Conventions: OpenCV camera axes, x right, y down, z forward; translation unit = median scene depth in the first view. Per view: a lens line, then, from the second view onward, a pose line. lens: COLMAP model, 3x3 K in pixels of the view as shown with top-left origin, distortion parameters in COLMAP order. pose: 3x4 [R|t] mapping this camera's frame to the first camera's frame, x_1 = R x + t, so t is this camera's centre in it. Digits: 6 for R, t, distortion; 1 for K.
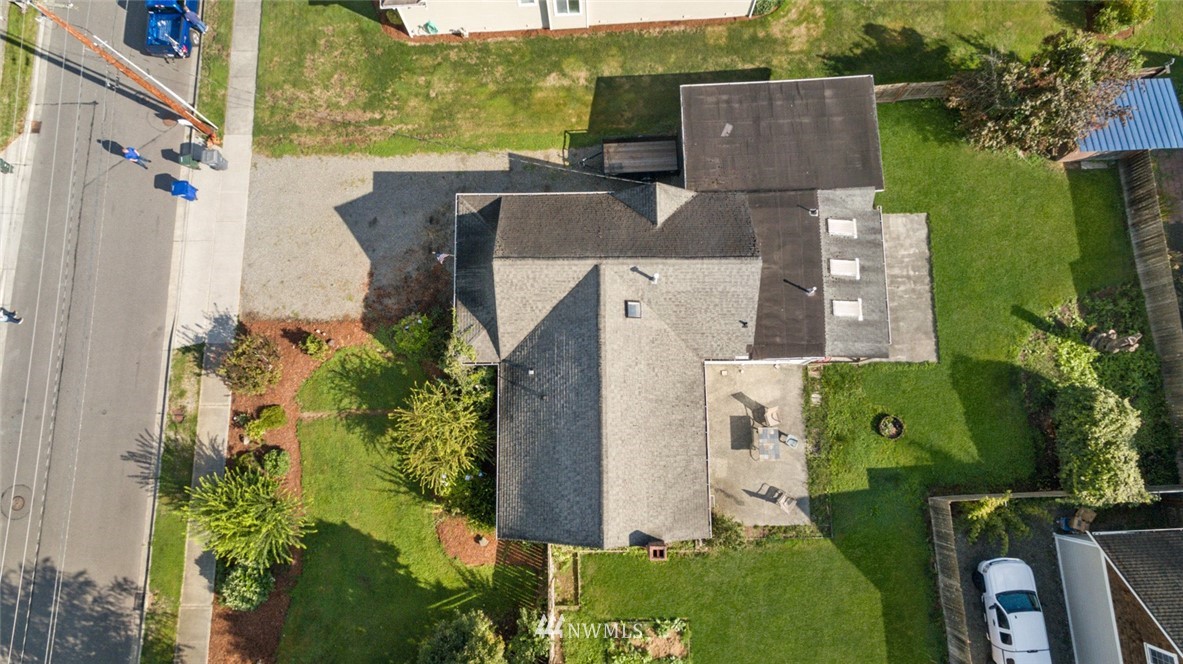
lens RADIAL K [[673.1, 0, 591.5], [0, 673.1, 332.0], [0, 0, 1]] dist [0.002485, 0.000705]
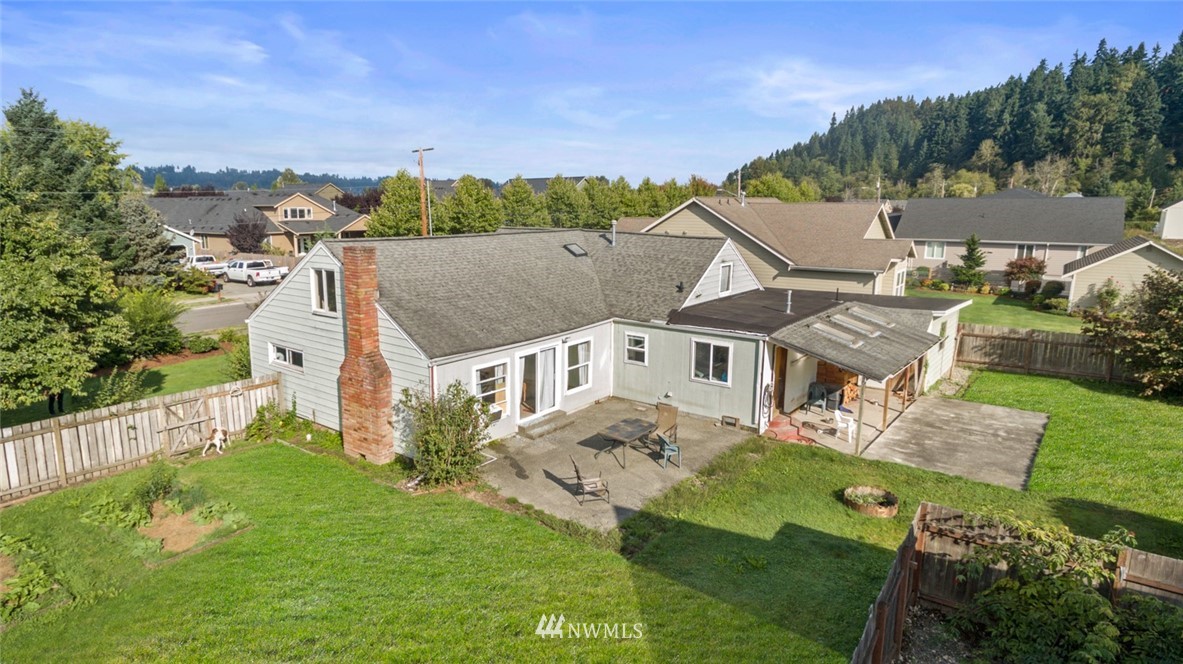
lens RADIAL K [[673.1, 0, 591.5], [0, 673.1, 332.0], [0, 0, 1]] dist [0.002485, 0.000705]
pose [[0.785587, 0.120265, -0.606951, 0.560640], [-0.613195, 0.282478, -0.737698, 0.569406], [0.082731, 0.951705, 0.295657, 0.734773]]
